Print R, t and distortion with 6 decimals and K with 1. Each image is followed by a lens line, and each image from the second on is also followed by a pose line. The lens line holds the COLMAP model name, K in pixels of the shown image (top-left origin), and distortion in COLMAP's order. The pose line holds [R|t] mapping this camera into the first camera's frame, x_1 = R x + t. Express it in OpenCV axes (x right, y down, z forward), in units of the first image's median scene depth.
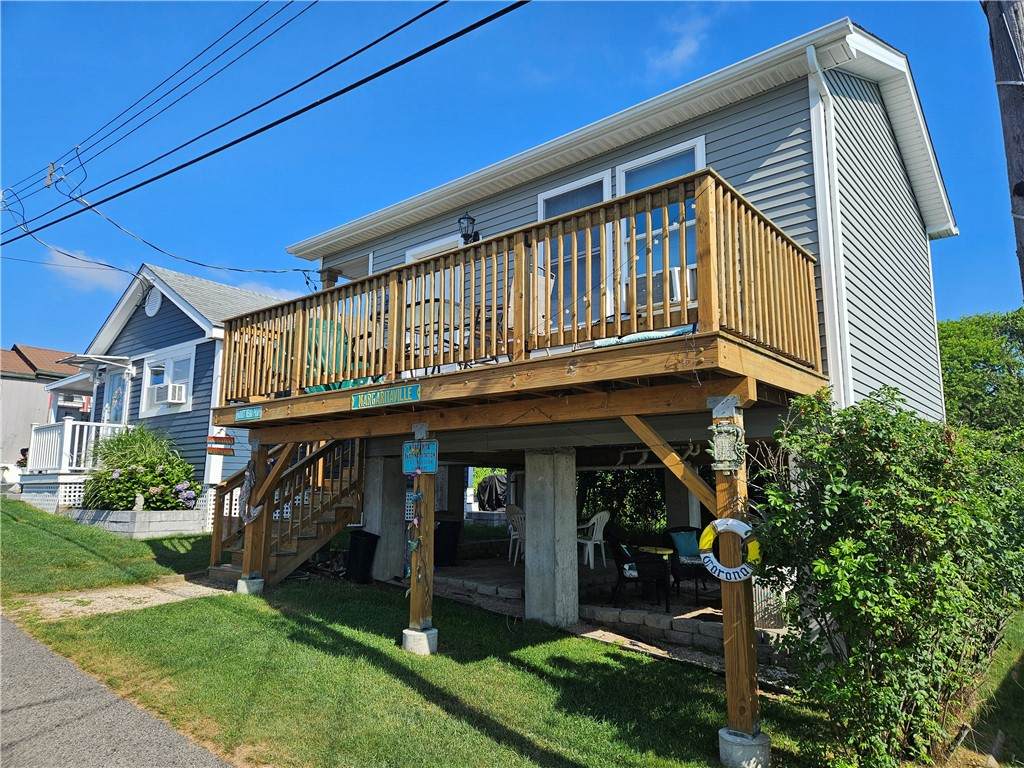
lens RADIAL K [[674.8, 0, 512.0], [0, 674.8, 384.0], [0, 0, 1]] dist [0.049658, 0.000067]
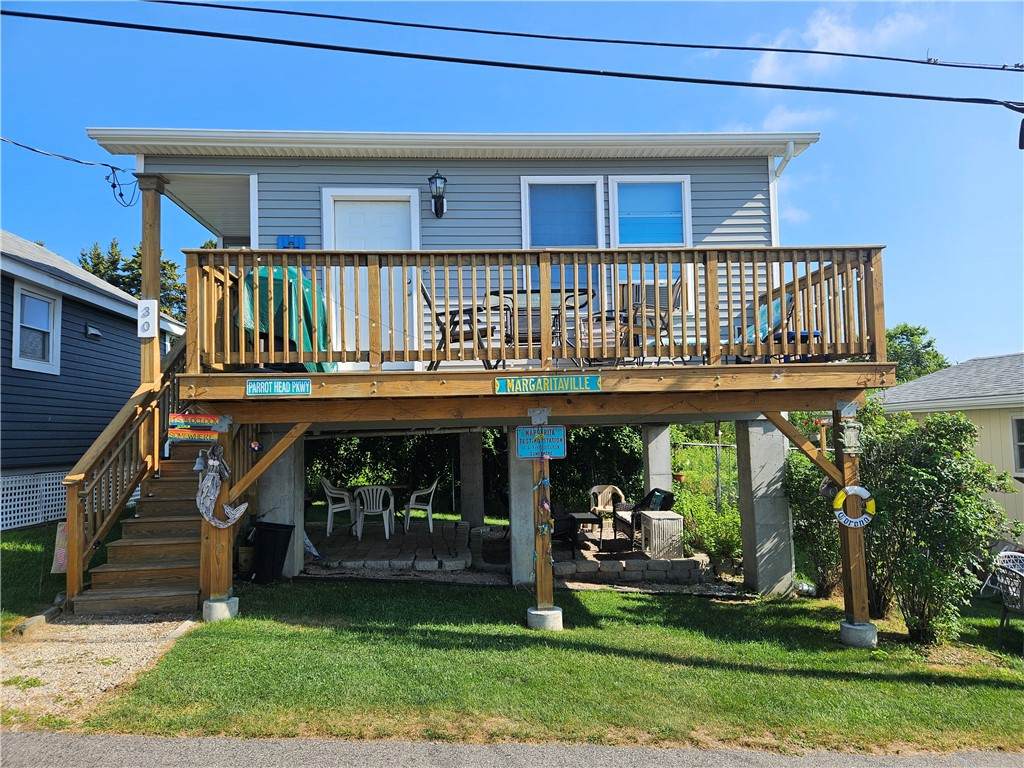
lens RADIAL K [[670.7, 0, 509.6], [0, 670.7, 397.1], [0, 0, 1]] dist [0.090999, -0.081220]
pose [[0.723670, 0.015104, 0.689981, -0.870679], [-0.082320, 0.994512, 0.064568, -0.019281], [-0.685219, -0.103525, 0.720942, 0.323160]]
